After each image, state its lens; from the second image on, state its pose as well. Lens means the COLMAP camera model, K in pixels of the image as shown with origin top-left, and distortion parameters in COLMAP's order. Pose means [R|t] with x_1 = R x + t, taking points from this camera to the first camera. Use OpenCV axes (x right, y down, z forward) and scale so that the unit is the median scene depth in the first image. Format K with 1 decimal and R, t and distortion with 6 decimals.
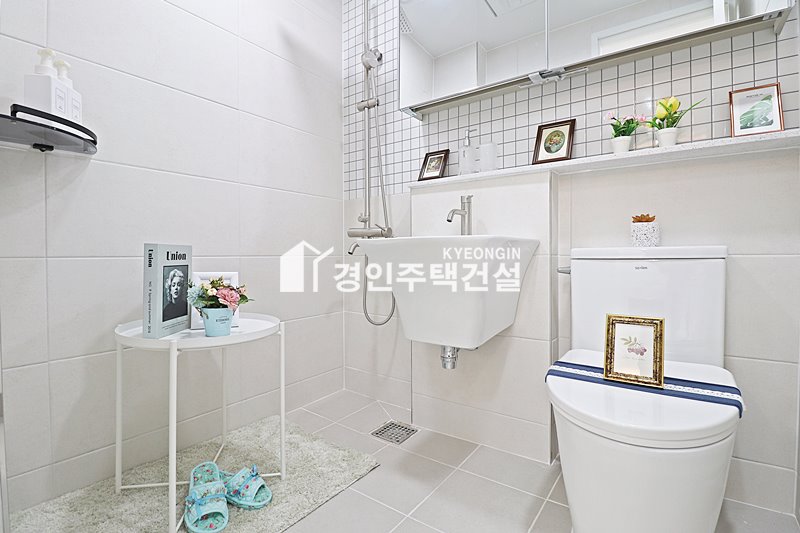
lens RADIAL K [[393.1, 0, 383.0], [0, 393.1, 260.9], [0, 0, 1]] dist [-0.001977, -0.015372]
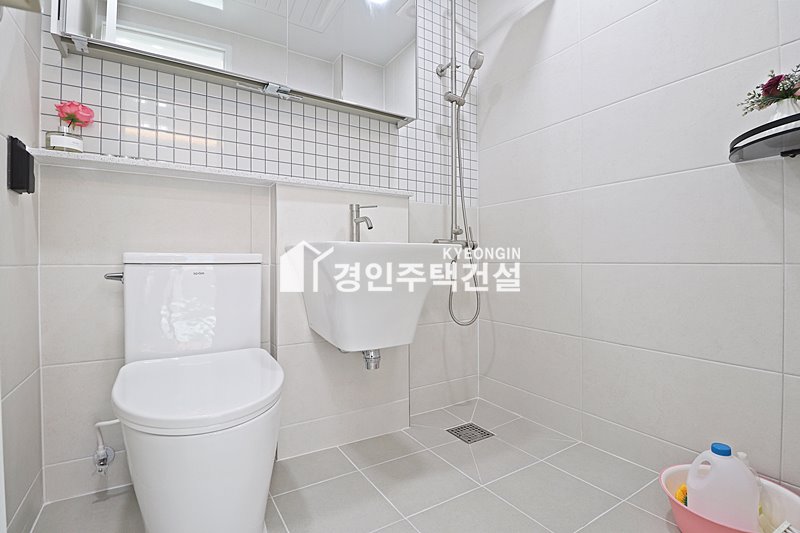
lens RADIAL K [[368.1, 0, 401.0], [0, 368.1, 261.8], [0, 0, 1]] dist [0.001274, -0.011145]
pose [[0.340988, 0.005038, 0.940054, -0.250070], [0.004493, 0.999965, -0.006988, -0.001958], [-0.940057, 0.006607, 0.340953, 0.209584]]
